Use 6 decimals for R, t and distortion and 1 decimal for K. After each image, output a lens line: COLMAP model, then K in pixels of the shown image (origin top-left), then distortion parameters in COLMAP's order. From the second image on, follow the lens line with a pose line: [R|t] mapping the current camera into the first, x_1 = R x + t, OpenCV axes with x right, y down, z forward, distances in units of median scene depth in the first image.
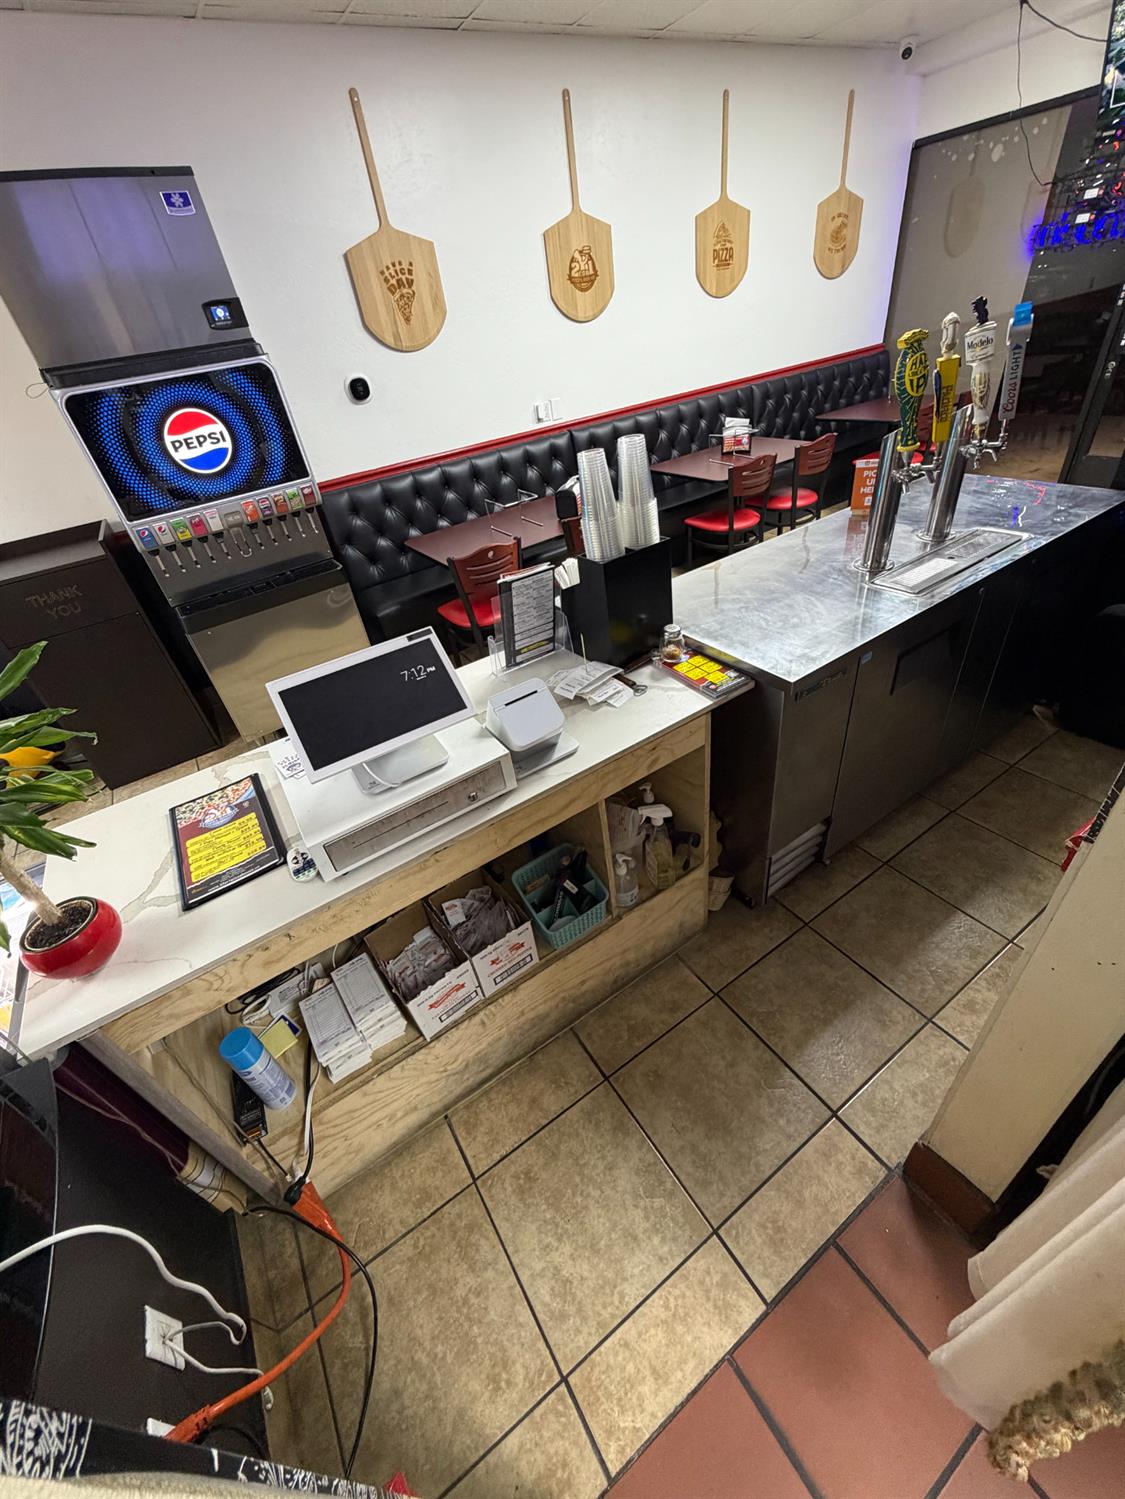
lens RADIAL K [[597.7, 0, 572.8], [0, 597.7, 741.8], [0, 0, 1]] dist [-0.001528, 0.000782]
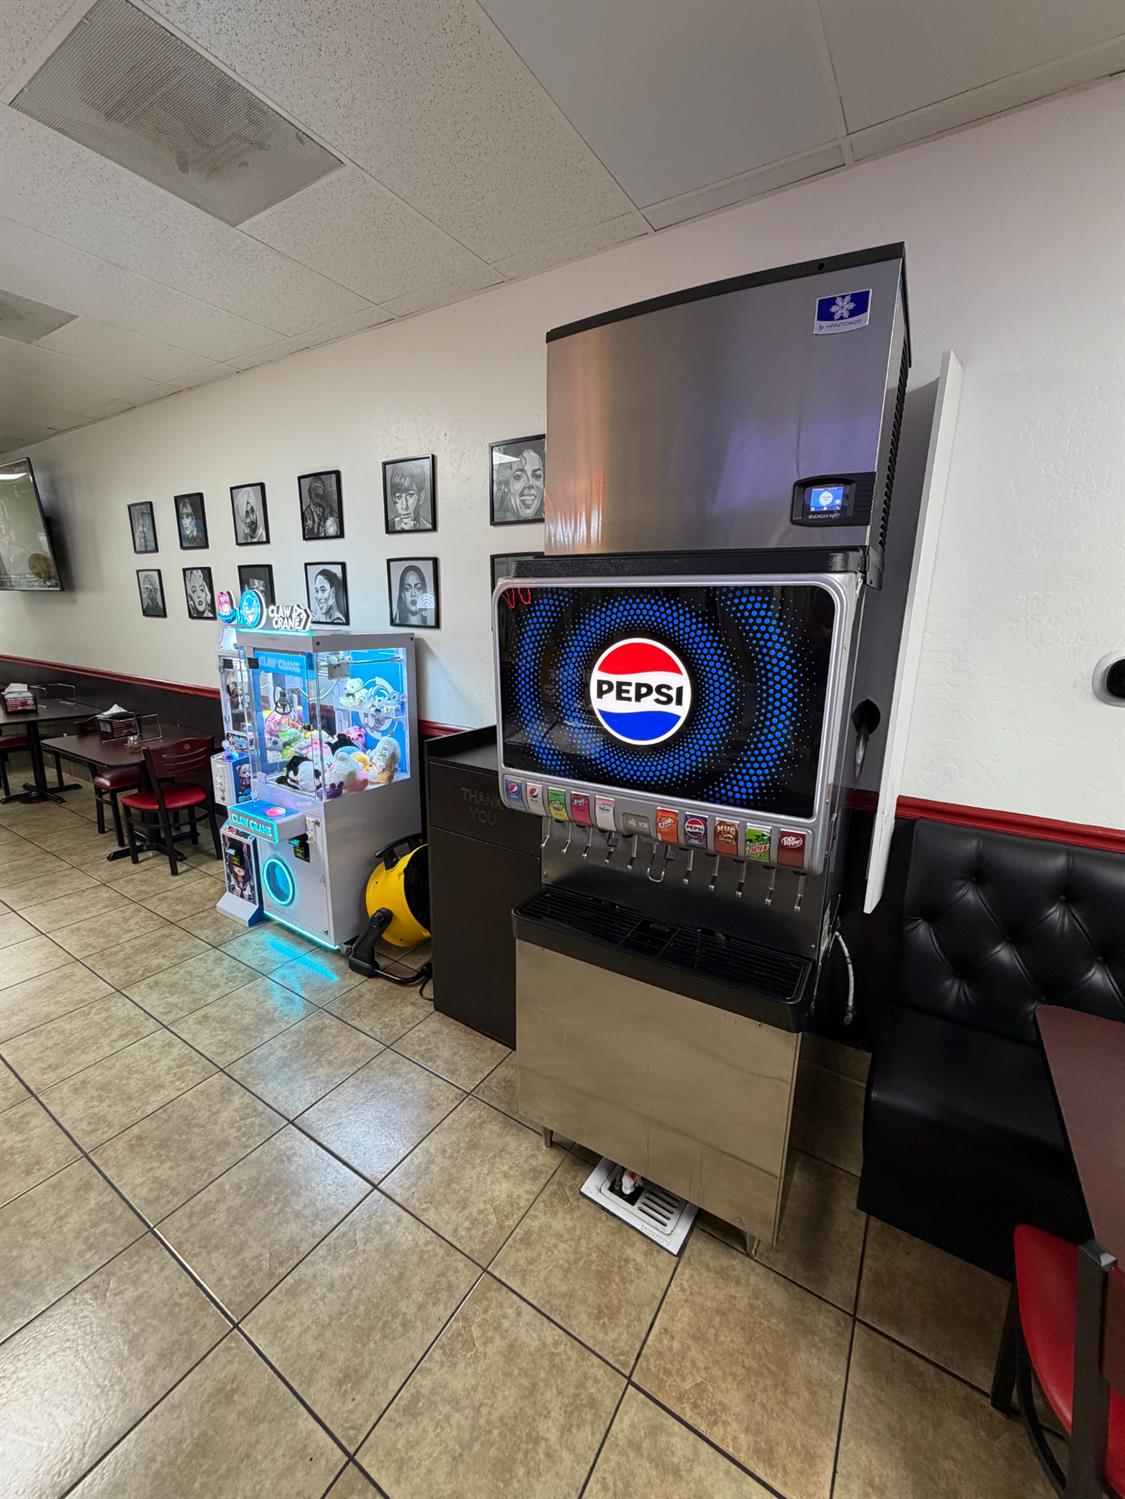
lens RADIAL K [[597.7, 0, 562.6], [0, 597.7, 738.9], [0, 0, 1]] dist [-0.001528, 0.000782]
pose [[0.401059, 0.328957, -0.854950, -0.148990], [-0.592758, 0.804761, 0.031582, -0.366554], [0.698420, 0.494112, 0.517748, 0.571970]]
